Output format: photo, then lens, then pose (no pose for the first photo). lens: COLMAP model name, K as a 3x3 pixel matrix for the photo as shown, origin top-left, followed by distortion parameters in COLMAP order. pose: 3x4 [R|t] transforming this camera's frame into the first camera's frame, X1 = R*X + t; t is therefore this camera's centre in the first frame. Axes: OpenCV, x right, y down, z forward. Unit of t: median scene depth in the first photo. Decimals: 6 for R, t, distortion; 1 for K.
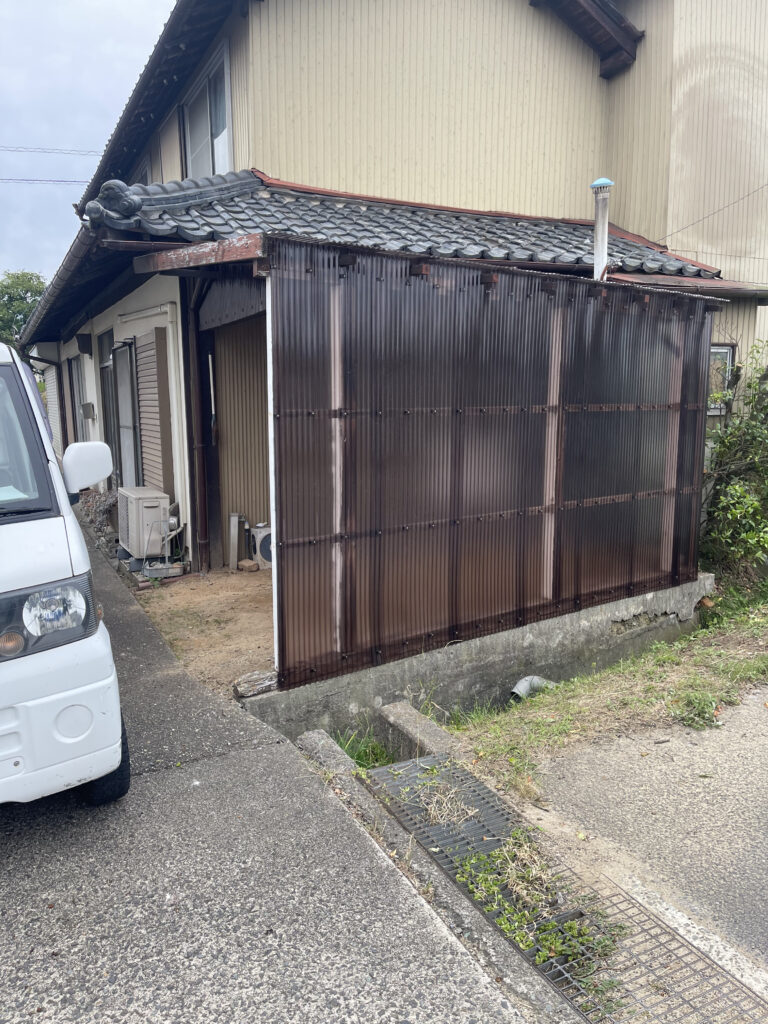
lens RADIAL K [[777.1, 0, 384.0], [0, 777.1, 512.0], [0, 0, 1]] dist [0.069727, -0.084139]
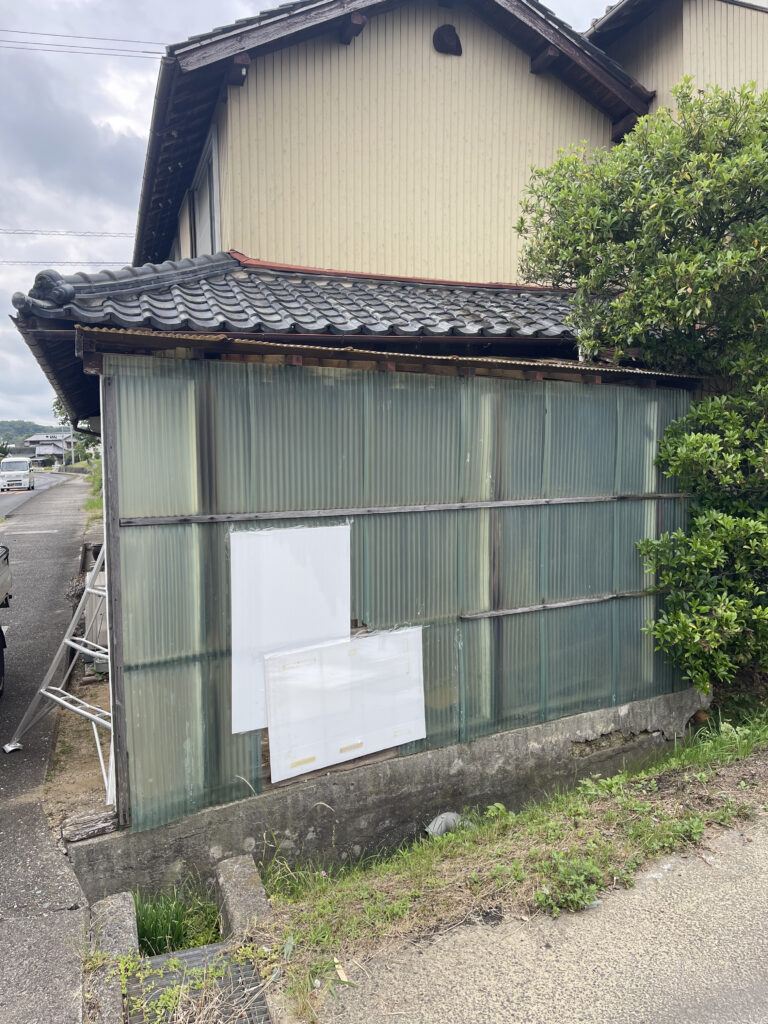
lens RADIAL K [[779.3, 0, 388.1], [0, 779.3, 515.3], [0, 0, 1]] dist [0.033622, -0.000381]
pose [[0.993138, 0.004191, -0.116870, 0.150400], [-0.012538, 0.997413, -0.070779, -0.038523], [0.116271, 0.071759, 0.990622, 0.073374]]
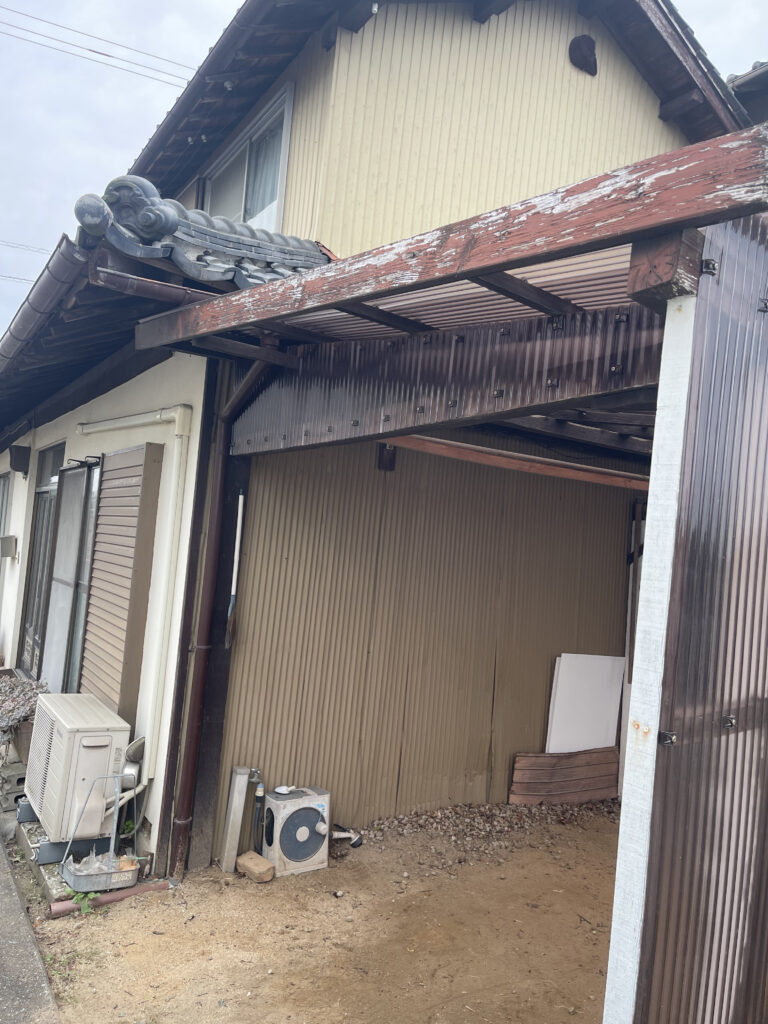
lens RADIAL K [[773.2, 0, 389.1], [0, 773.2, 521.4], [0, 0, 1]] dist [0.049012, -0.043872]
pose [[0.990184, 0.103450, 0.093987, -0.147341], [-0.084762, 0.979130, -0.184718, -0.073942], [-0.111134, 0.174939, 0.978287, 0.371647]]
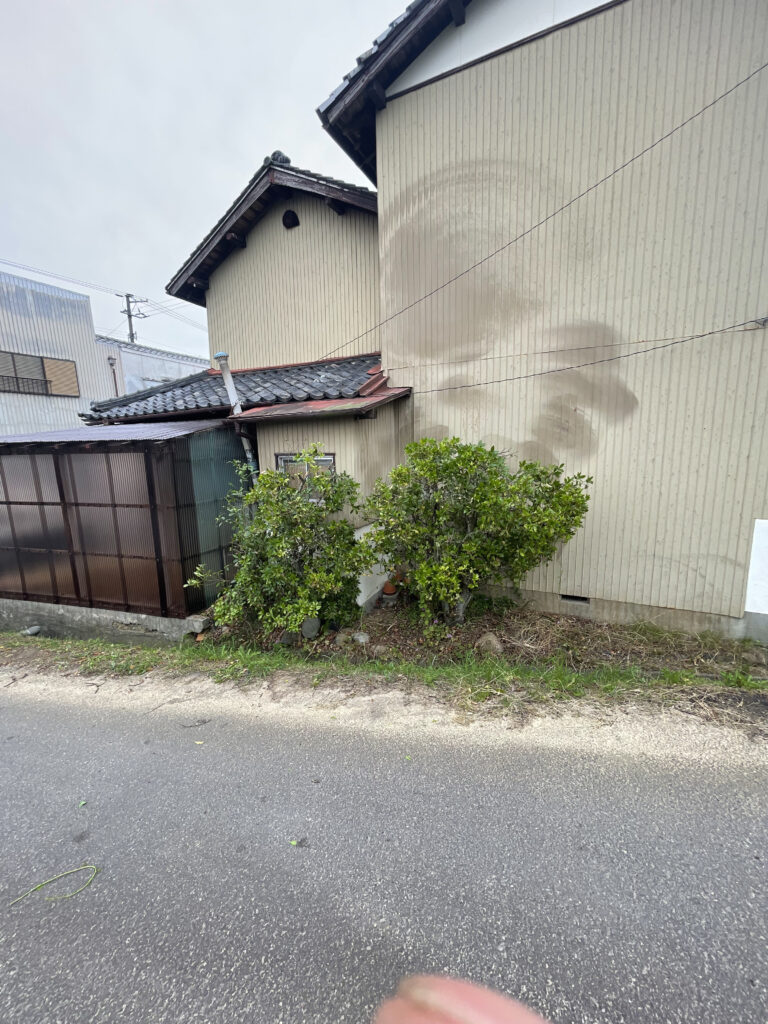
lens RADIAL K [[416.3, 0, 384.0], [0, 416.3, 513.4], [0, 0, 1]] dist [-0.002708, -0.000111]
pose [[0.590508, 0.135420, -0.795589, 1.106522], [-0.098344, 0.990549, 0.095612, -0.206384], [0.801018, 0.021782, 0.598244, 0.731913]]
